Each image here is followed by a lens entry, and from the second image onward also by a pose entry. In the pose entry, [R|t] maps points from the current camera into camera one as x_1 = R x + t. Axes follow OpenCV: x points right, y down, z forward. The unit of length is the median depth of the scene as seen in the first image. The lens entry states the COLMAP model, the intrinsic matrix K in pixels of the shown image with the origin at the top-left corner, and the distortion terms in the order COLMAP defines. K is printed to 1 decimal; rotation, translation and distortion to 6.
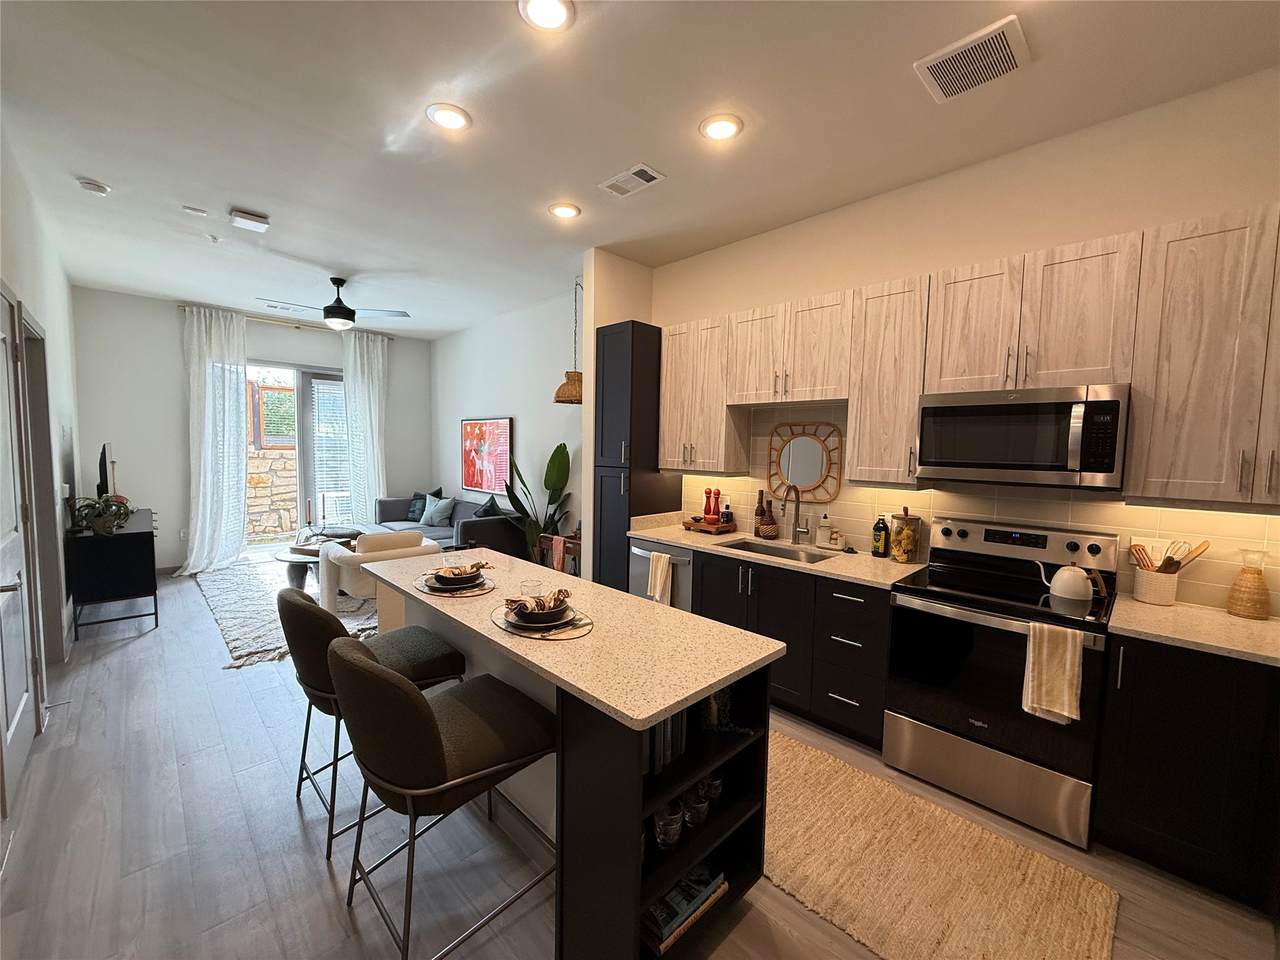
lens RADIAL K [[510.1, 0, 640.0], [0, 510.1, 480.0], [0, 0, 1]] dist [-0.000548, 0.000039]
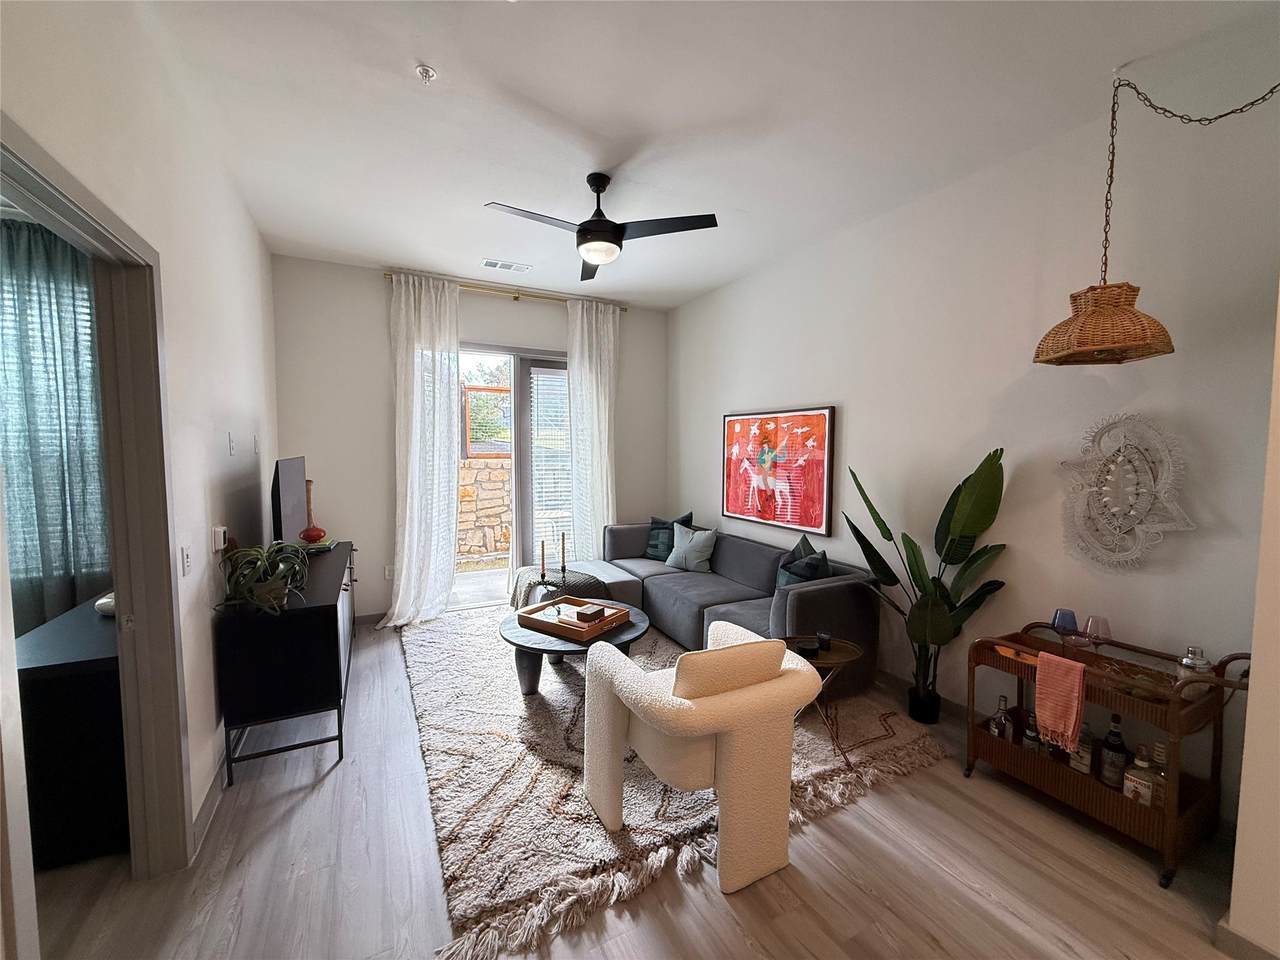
lens RADIAL K [[510.1, 0, 640.0], [0, 510.1, 480.0], [0, 0, 1]] dist [-0.000548, 0.000039]
pose [[0.957148, 0.005271, -0.289550, -0.499534], [-0.006631, 0.999971, -0.003715, -0.053795], [0.289522, 0.005476, 0.957156, 0.600733]]
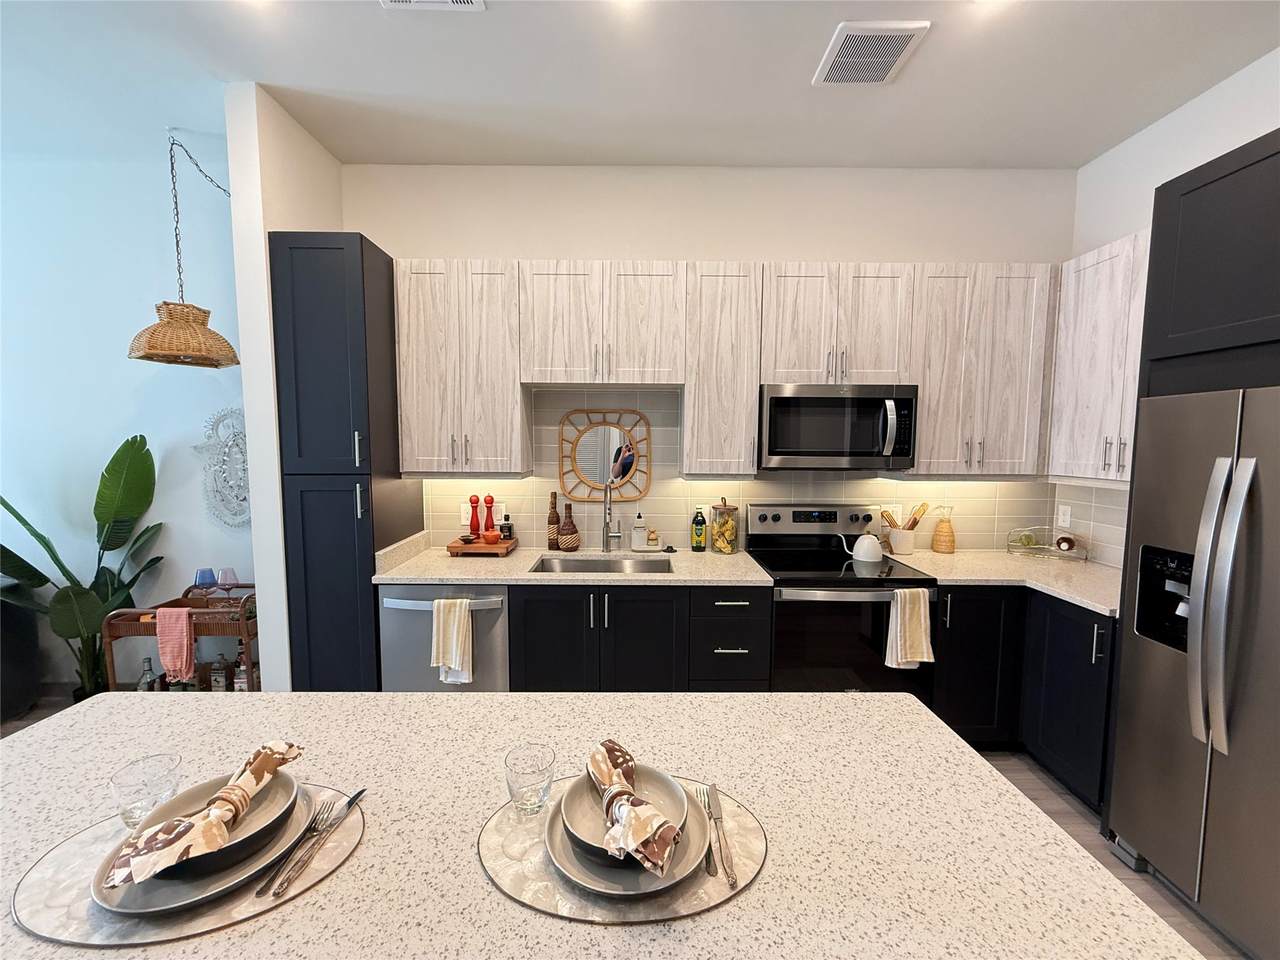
lens RADIAL K [[510.1, 0, 640.0], [0, 510.1, 480.0], [0, 0, 1]] dist [-0.000548, 0.000039]
pose [[0.698903, -0.068888, 0.711891, -0.244167], [0.055317, 0.997576, 0.042225, -0.026207], [-0.713074, 0.009869, 0.701020, 0.345851]]
